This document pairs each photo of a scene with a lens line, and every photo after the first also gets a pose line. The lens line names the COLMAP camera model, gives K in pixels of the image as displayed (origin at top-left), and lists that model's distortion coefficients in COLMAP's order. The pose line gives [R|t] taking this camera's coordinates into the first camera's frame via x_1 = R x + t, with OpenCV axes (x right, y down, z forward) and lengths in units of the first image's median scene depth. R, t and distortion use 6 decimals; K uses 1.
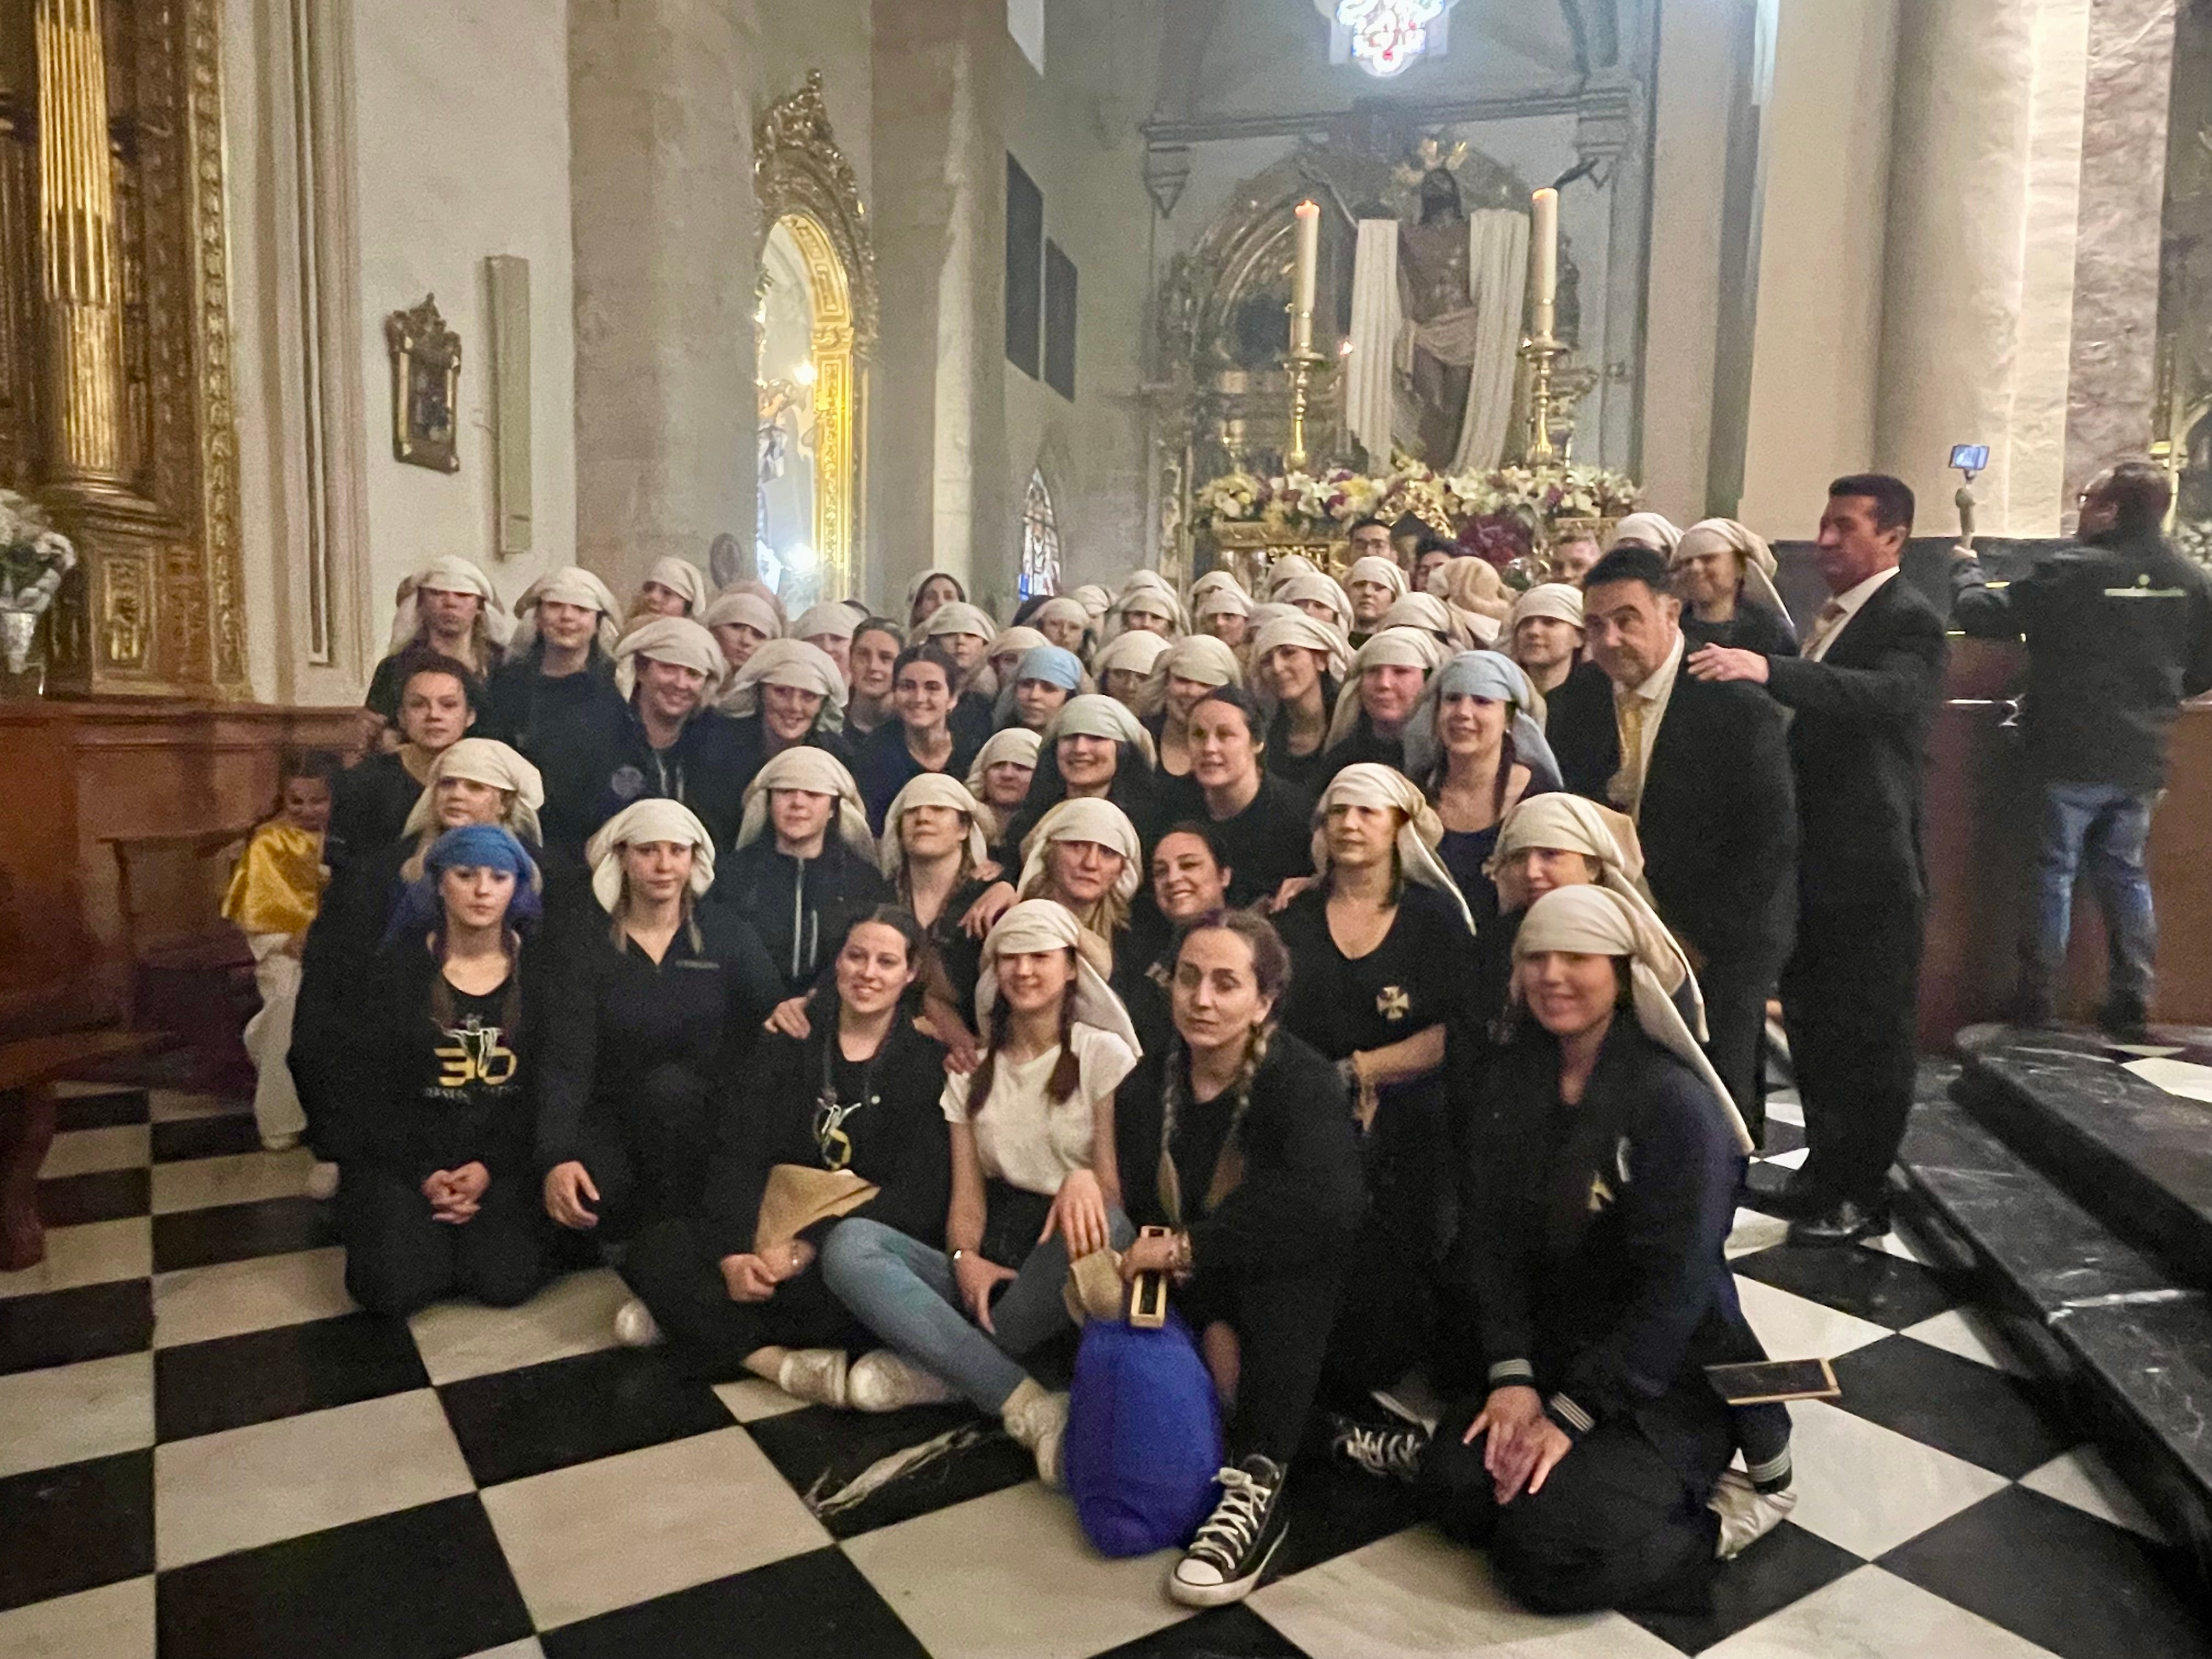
lens RADIAL K [[1477.4, 0, 1106.0], [0, 1477.4, 829.5], [0, 0, 1]] dist [-0.000846, -0.000825]
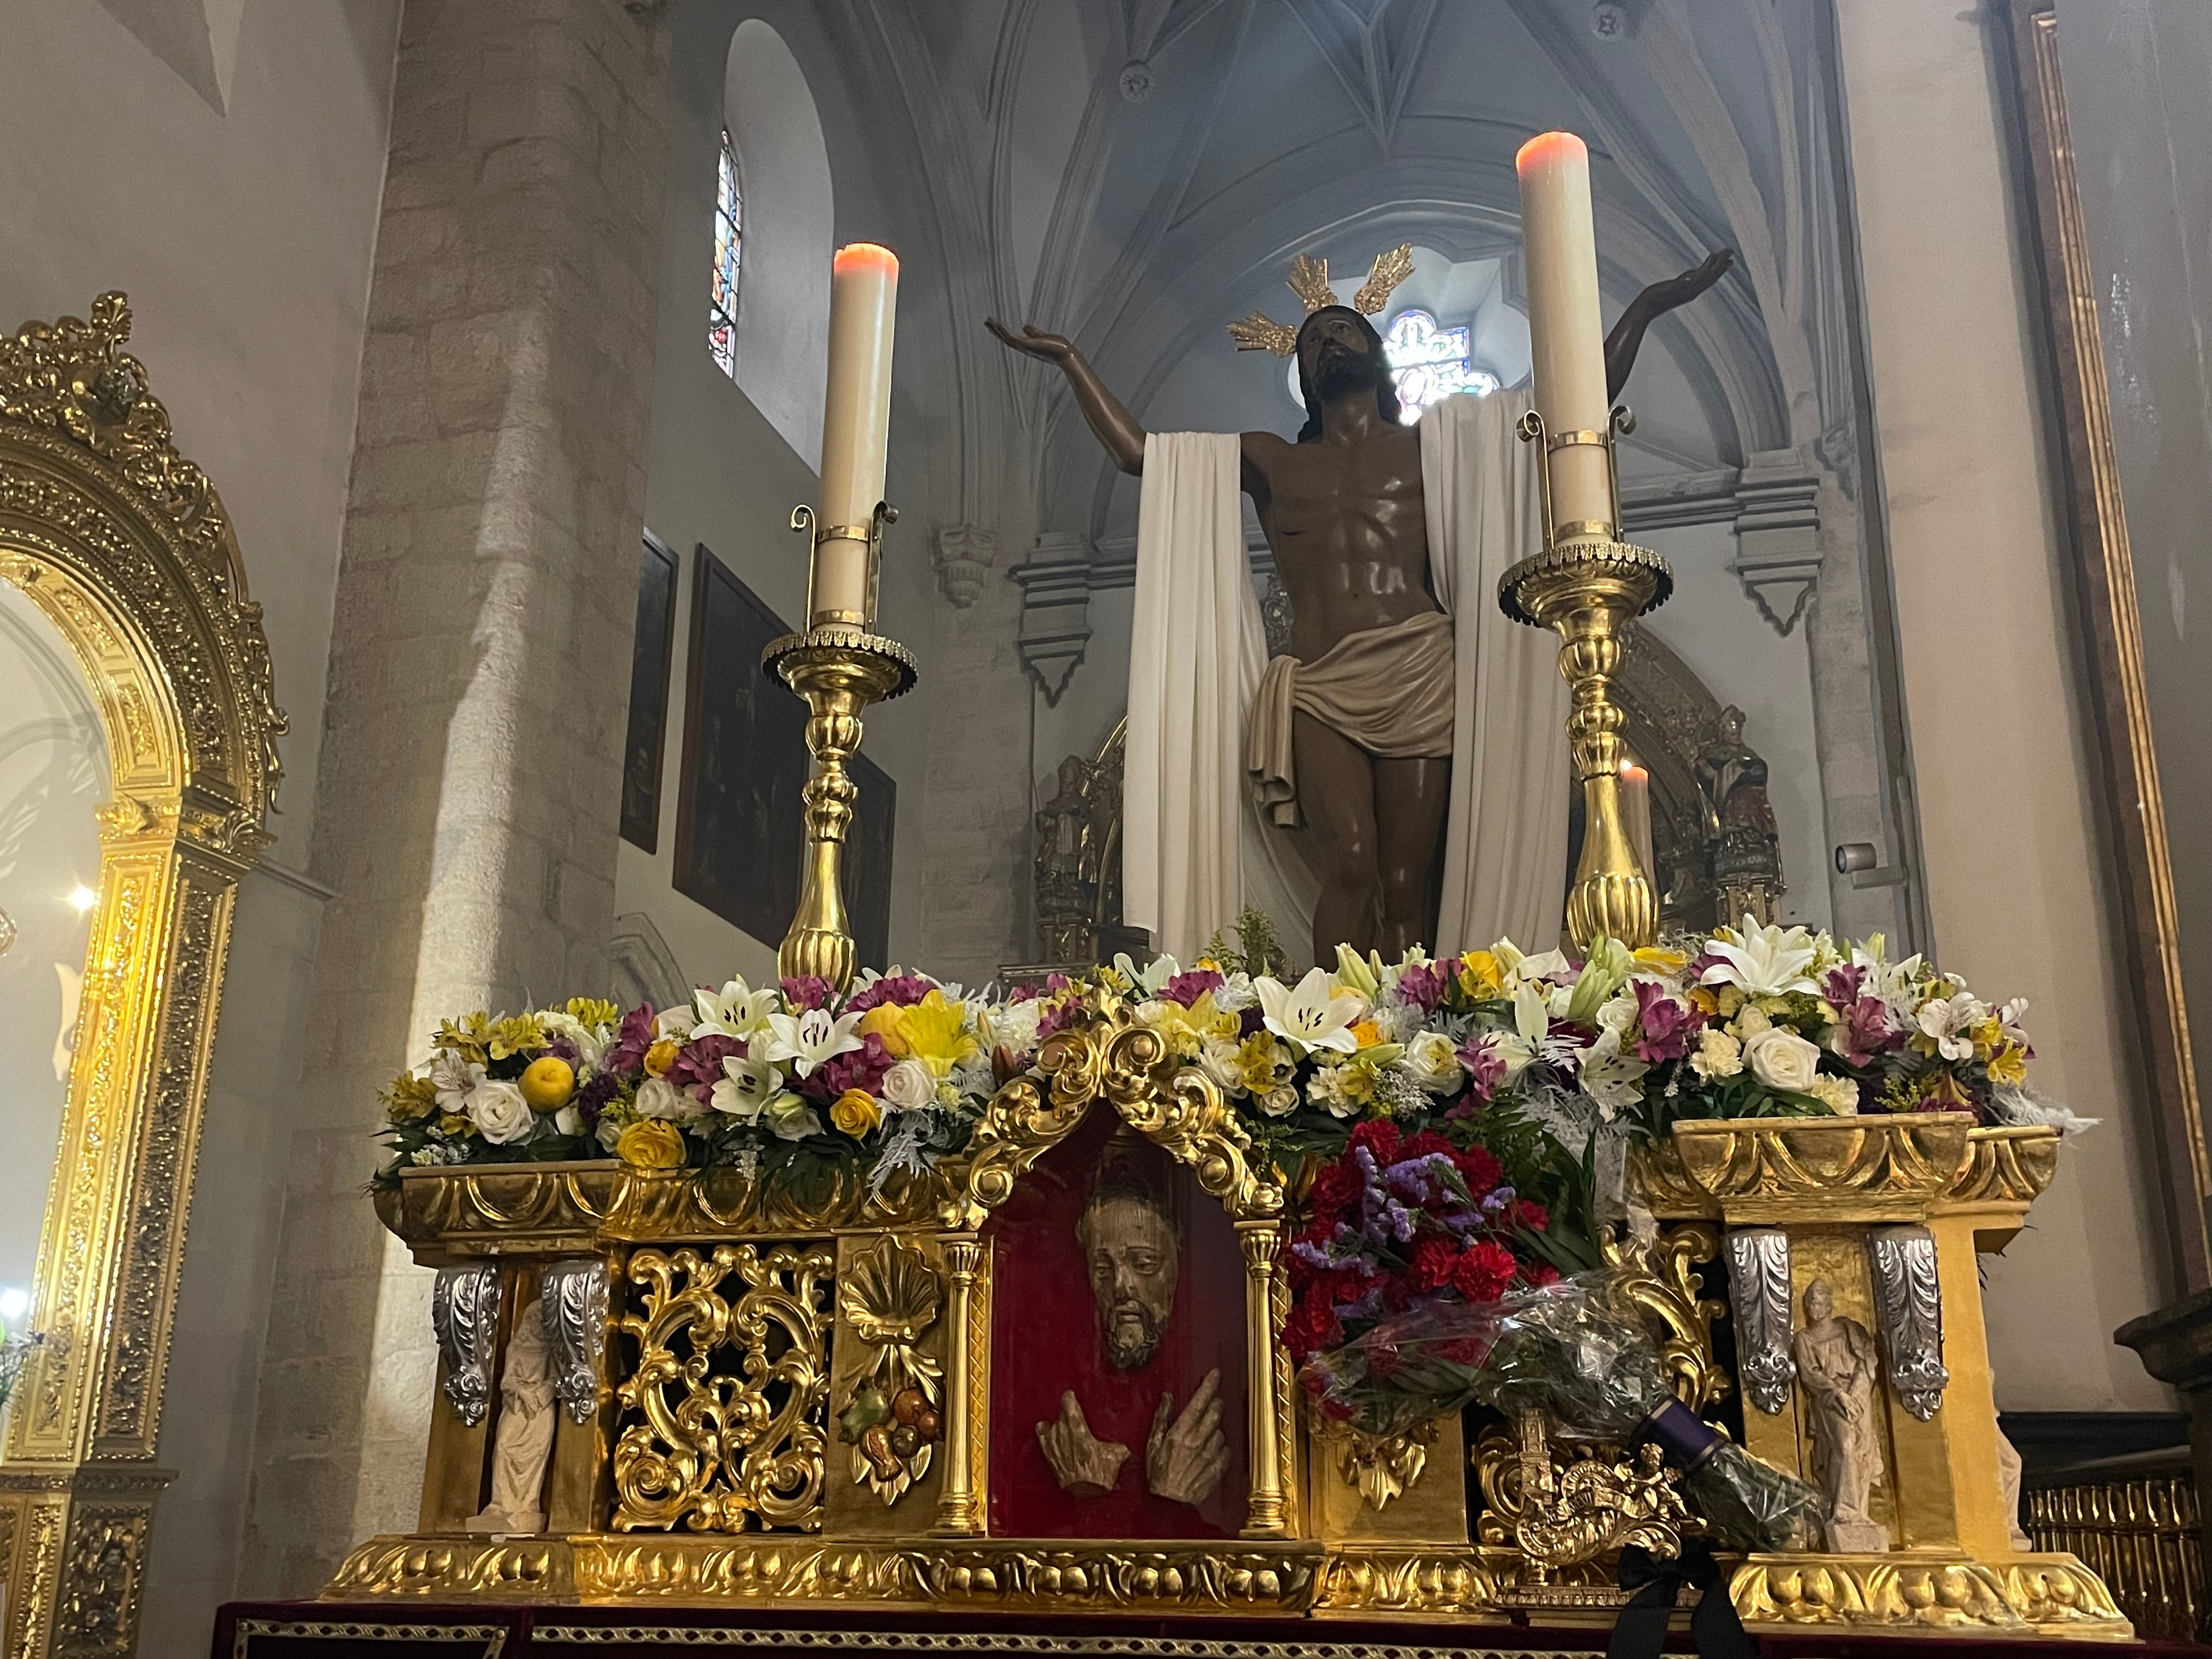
lens RADIAL K [[2089.5, 0, 1104.4], [0, 2089.5, 852.9], [0, 0, 1]] dist [0.122757, -0.217611]
pose [[0.999577, -0.016684, -0.023823, 0.207911], [0.006605, 0.927916, -0.372732, -0.115953], [0.028324, 0.372417, 0.927633, 0.623549]]
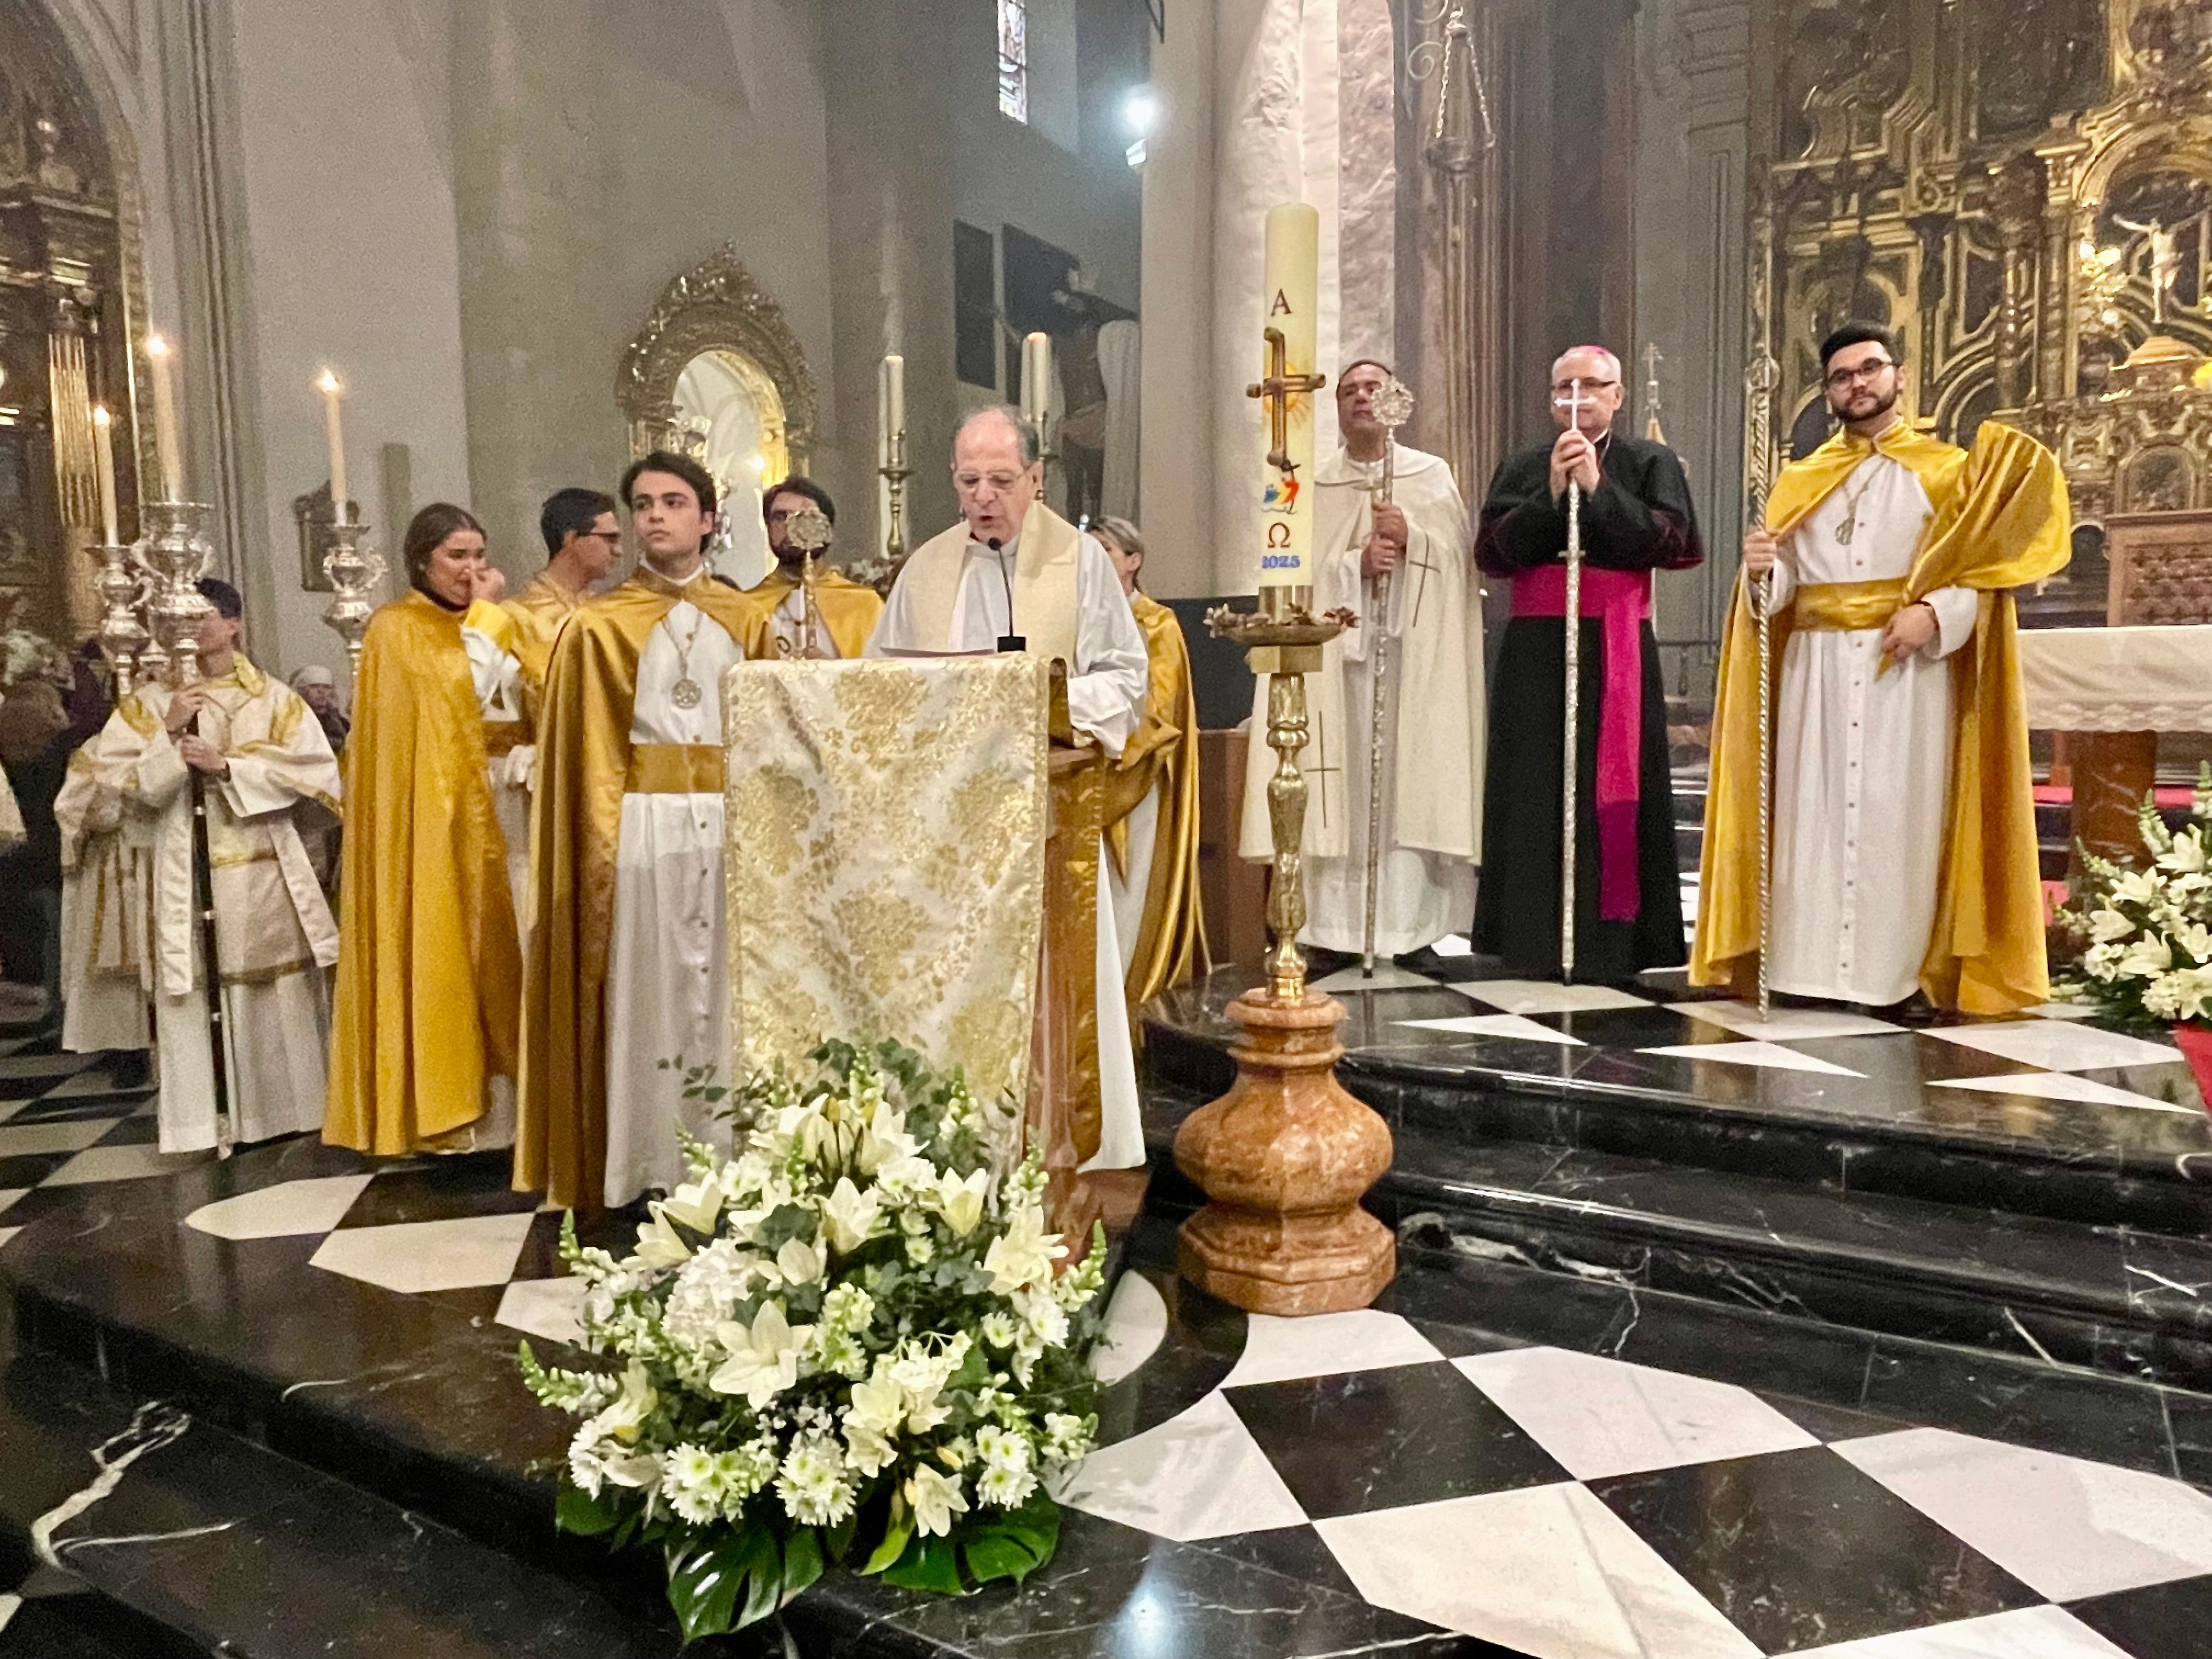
lens RADIAL K [[1547.3, 0, 1106.0], [0, 1547.3, 829.5], [0, 0, 1]] dist [0.000650, -0.005542]
pose [[0.954570, -0.003996, -0.297961, 0.761361], [0.006282, 0.999958, 0.006716, -0.002136], [0.297922, -0.008282, 0.954554, -0.292329]]
